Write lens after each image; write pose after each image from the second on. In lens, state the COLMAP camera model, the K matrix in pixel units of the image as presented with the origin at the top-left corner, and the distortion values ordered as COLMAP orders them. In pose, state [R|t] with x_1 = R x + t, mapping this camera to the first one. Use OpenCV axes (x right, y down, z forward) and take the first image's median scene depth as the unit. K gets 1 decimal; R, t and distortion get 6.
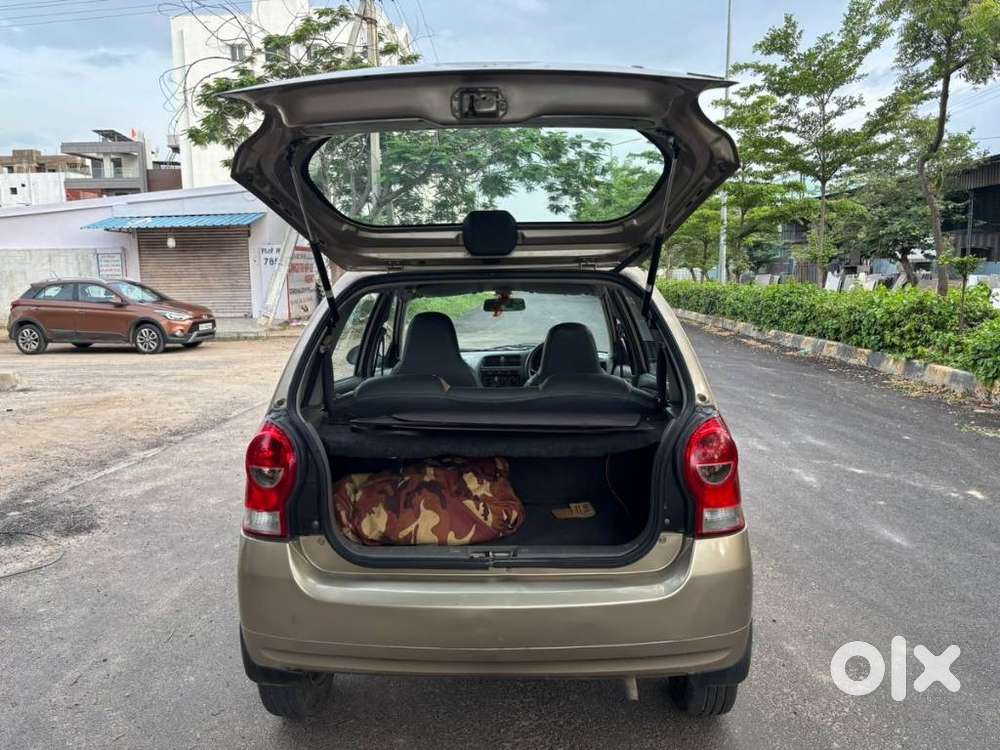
lens RADIAL K [[791.0, 0, 500.0], [0, 791.0, 375.0], [0, 0, 1]] dist [0.005946, -0.000179]
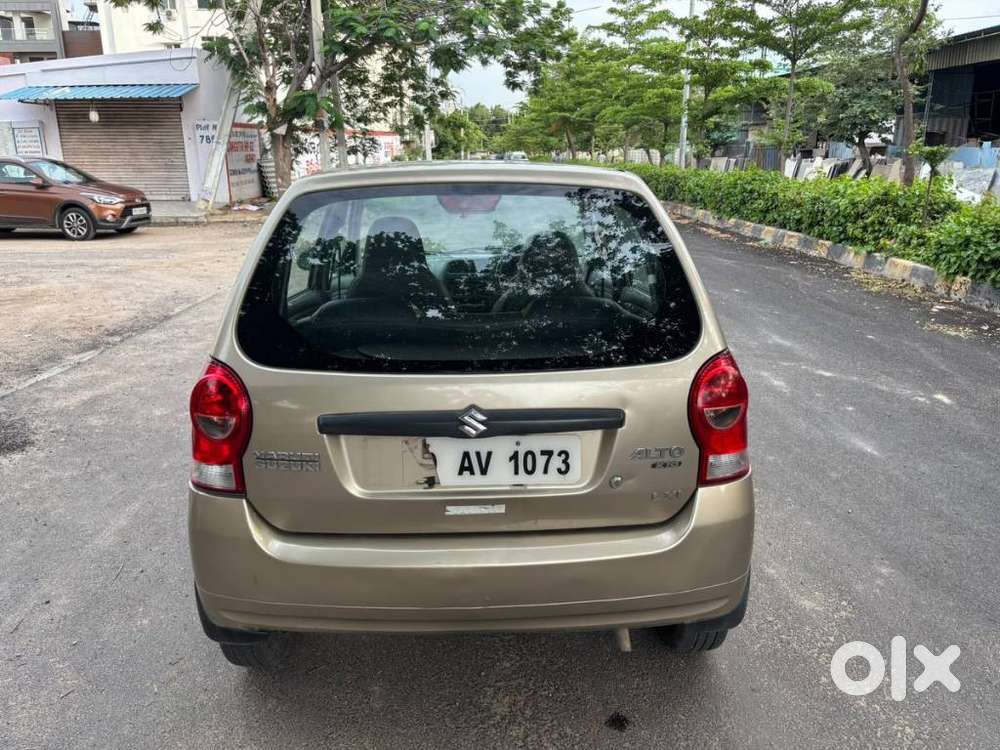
lens RADIAL K [[782.6, 0, 505.3], [0, 782.6, 381.1], [0, 0, 1]] dist [0.025813, -0.031559]
pose [[0.997599, -0.008367, 0.068750, -0.007951], [-0.002547, 0.987572, 0.157145, -0.011748], [-0.069210, -0.156942, 0.985180, 0.029467]]
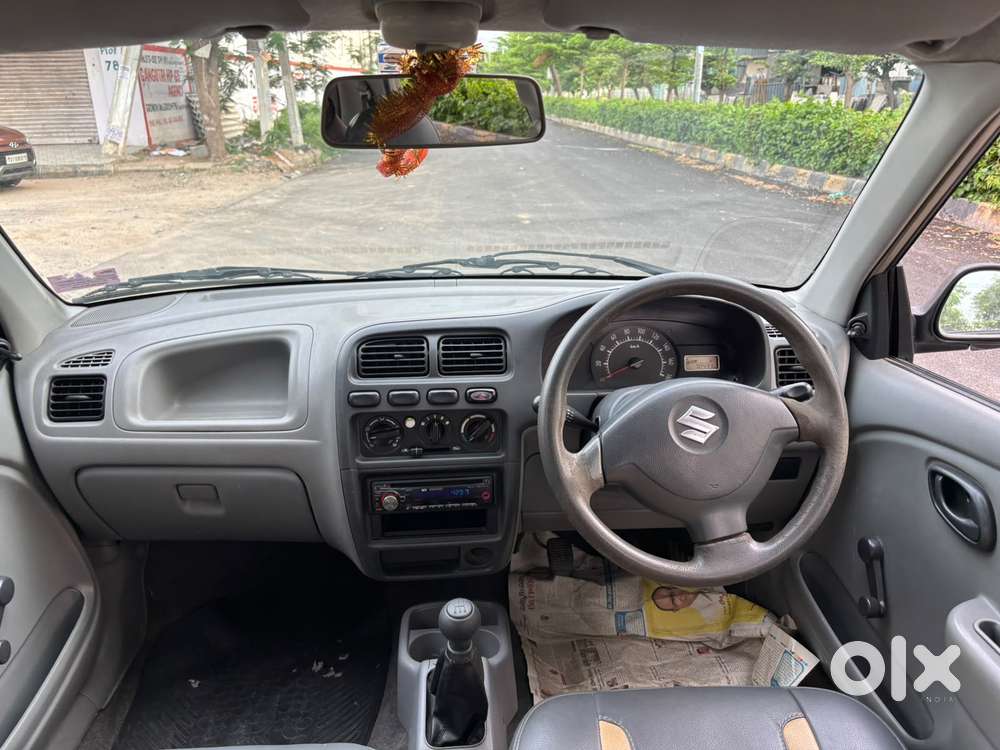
lens RADIAL K [[734.1, 0, 496.7], [0, 734.1, 395.0], [0, 0, 1]] dist [0.025256, -0.057455]
pose [[0.996056, -0.024188, 0.085365, 0.001291], [0.001588, 0.966828, 0.255422, -0.026903], [-0.088712, -0.254279, 0.963054, 0.315637]]
